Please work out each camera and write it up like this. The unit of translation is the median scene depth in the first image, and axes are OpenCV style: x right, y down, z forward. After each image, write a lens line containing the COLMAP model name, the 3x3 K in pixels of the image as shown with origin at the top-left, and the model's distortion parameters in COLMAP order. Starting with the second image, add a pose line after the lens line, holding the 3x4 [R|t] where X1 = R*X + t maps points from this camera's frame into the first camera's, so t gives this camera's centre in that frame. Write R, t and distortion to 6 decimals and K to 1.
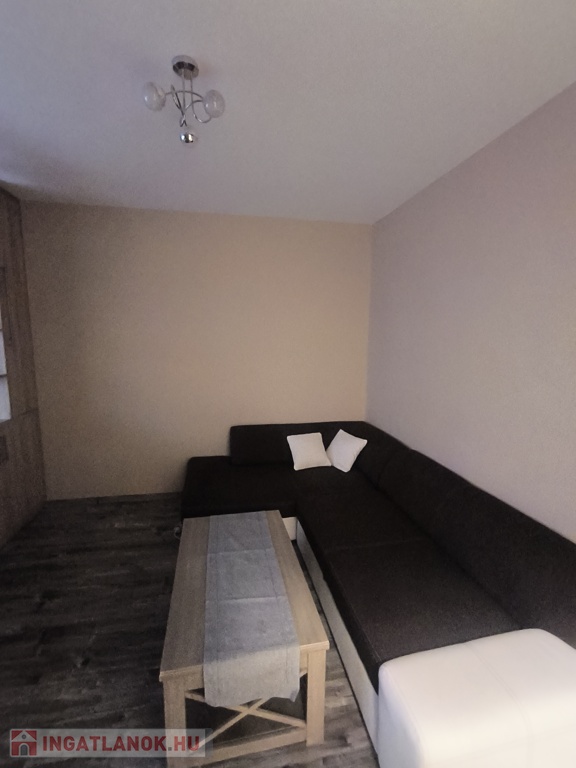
lens RADIAL K [[348.6, 0, 286.4], [0, 348.6, 380.8], [0, 0, 1]] dist [-0.032954, 0.016608]
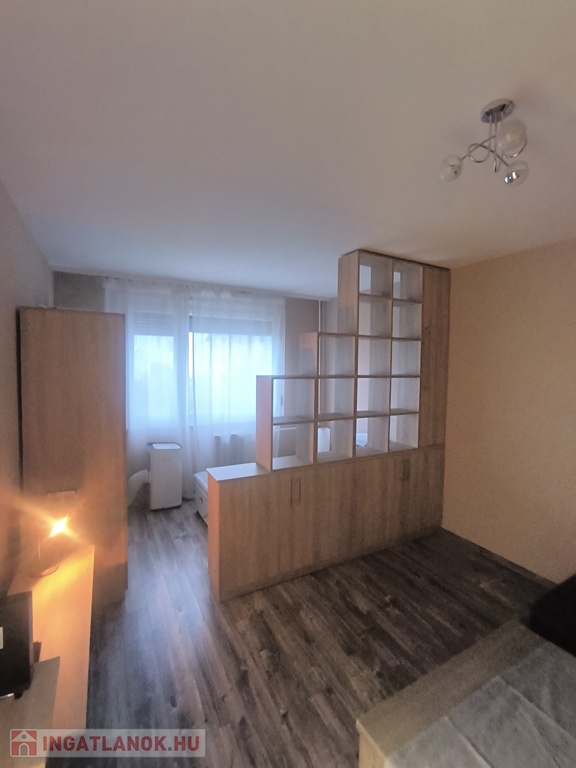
lens RADIAL K [[348.6, 0, 289.8], [0, 348.6, 381.4], [0, 0, 1]] dist [-0.032954, 0.016608]
pose [[0.307470, 0.048085, -0.950342, 0.271263], [-0.140167, 0.990117, 0.004749, -0.079758], [0.941178, 0.131746, 0.311171, 0.180612]]
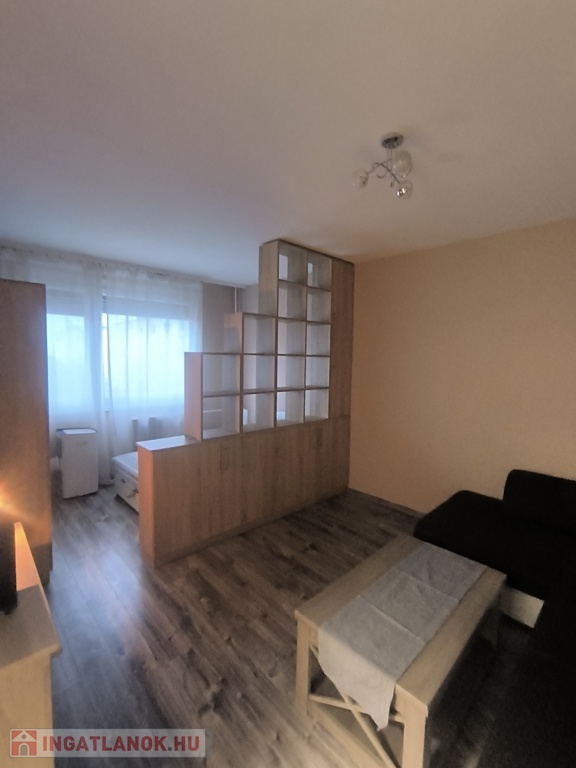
lens RADIAL K [[348.6, 0, 287.4], [0, 348.6, 380.5], [0, 0, 1]] dist [-0.032954, 0.016608]
pose [[0.539422, 0.058673, -0.839989, 0.358764], [-0.127760, 0.991723, -0.012772, -0.004957], [0.832287, 0.114206, 0.542453, 0.078668]]
